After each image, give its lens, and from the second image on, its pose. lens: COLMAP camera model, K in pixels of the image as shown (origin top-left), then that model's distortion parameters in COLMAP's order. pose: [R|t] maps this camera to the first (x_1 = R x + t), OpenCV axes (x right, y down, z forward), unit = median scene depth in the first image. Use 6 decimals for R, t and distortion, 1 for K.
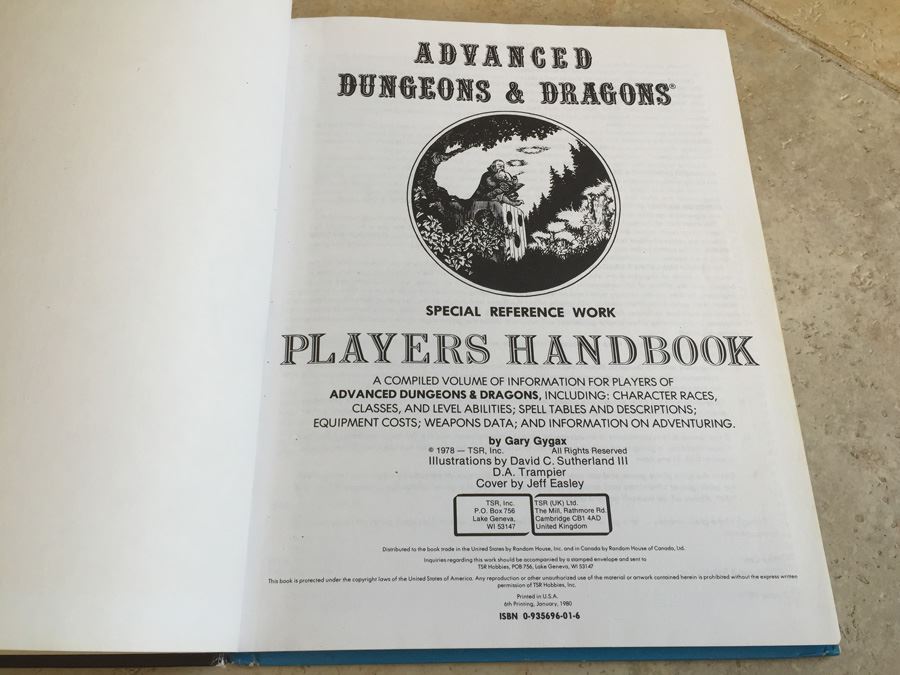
lens RADIAL K [[755.4, 0, 451.8], [0, 755.4, 334.2], [0, 0, 1]] dist [0.061841, -0.119356]
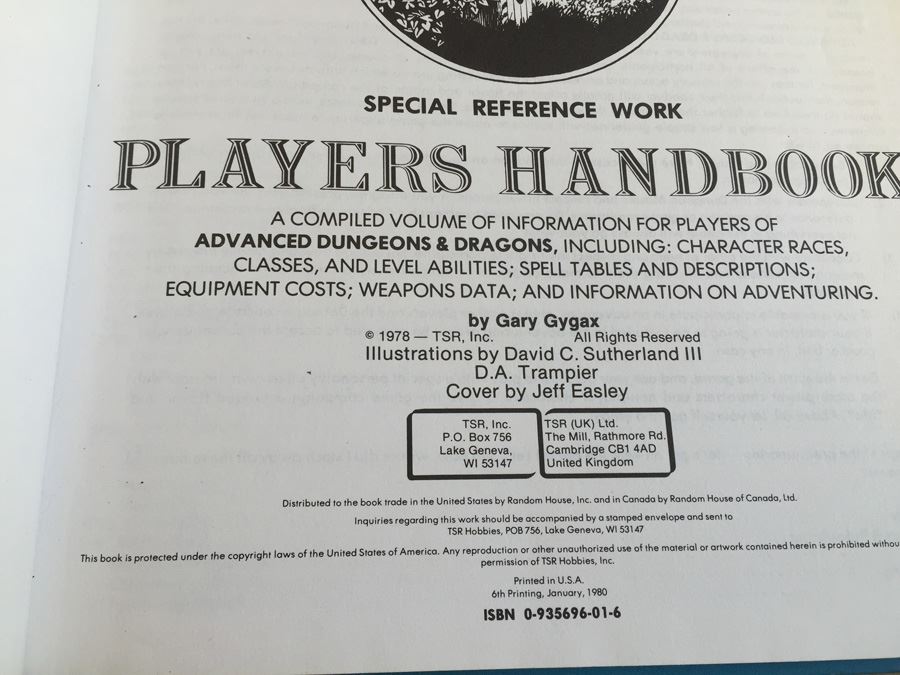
lens RADIAL K [[755.4, 0, 448.4], [0, 755.4, 338.9], [0, 0, 1]] dist [0.061841, -0.119356]
pose [[0.999934, 0.000608, 0.011471, 0.026129], [-0.002051, 0.992003, 0.126194, 0.079722], [-0.011303, -0.126209, 0.991939, 0.407965]]
